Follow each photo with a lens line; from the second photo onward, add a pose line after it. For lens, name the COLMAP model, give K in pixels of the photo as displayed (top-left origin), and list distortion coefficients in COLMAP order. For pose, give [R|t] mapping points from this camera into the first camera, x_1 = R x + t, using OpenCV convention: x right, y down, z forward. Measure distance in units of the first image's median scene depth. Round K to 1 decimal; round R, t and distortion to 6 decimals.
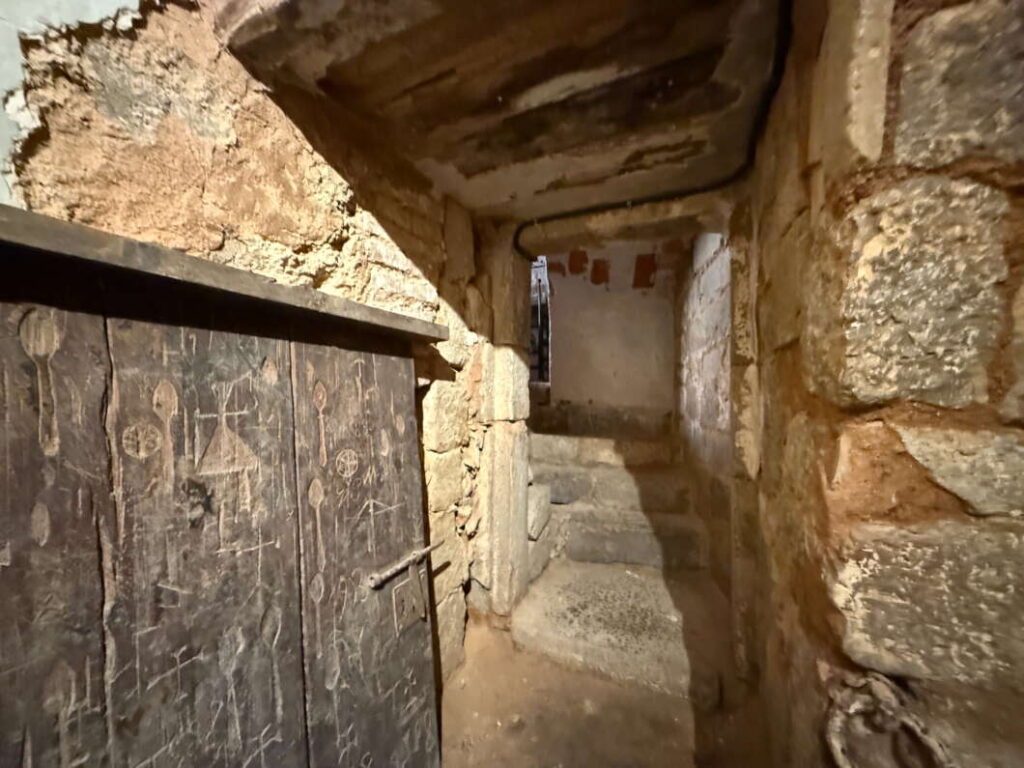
lens RADIAL K [[413.3, 0, 512.0], [0, 413.3, 384.0], [0, 0, 1]] dist [0.003187, -0.000707]
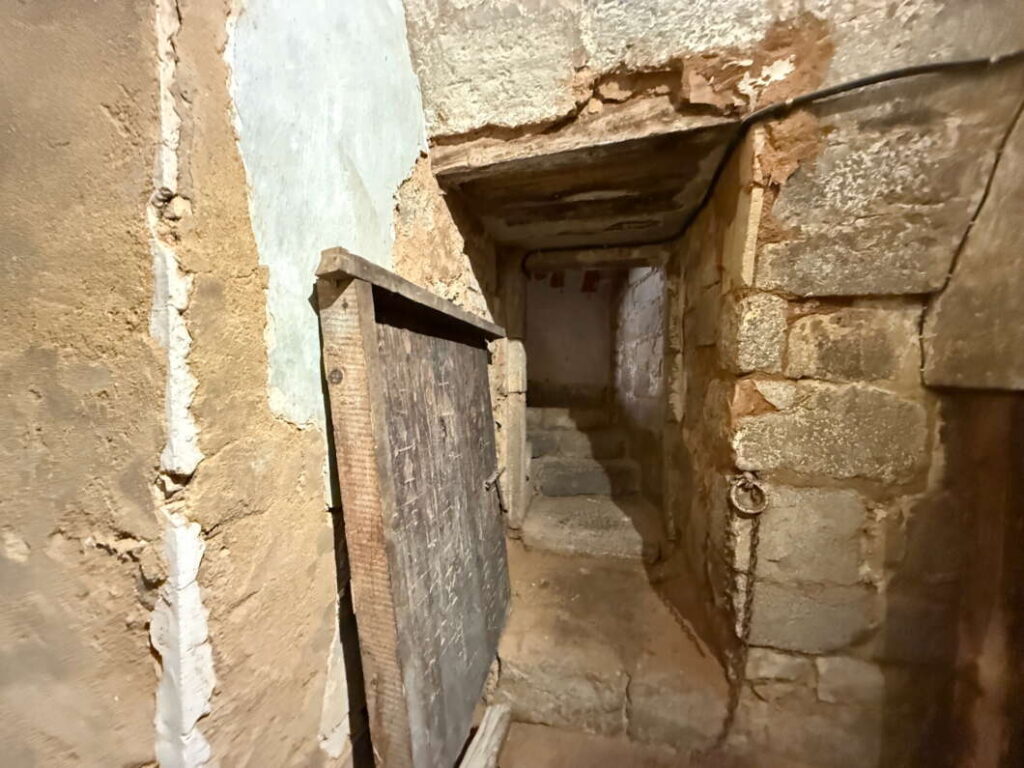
lens RADIAL K [[413.3, 0, 512.0], [0, 413.3, 384.0], [0, 0, 1]] dist [0.003187, -0.000707]
pose [[0.974272, -0.015432, 0.224846, -0.931026], [0.005937, 0.999064, 0.042842, -0.001479], [-0.225297, -0.040405, 0.973452, -0.972001]]
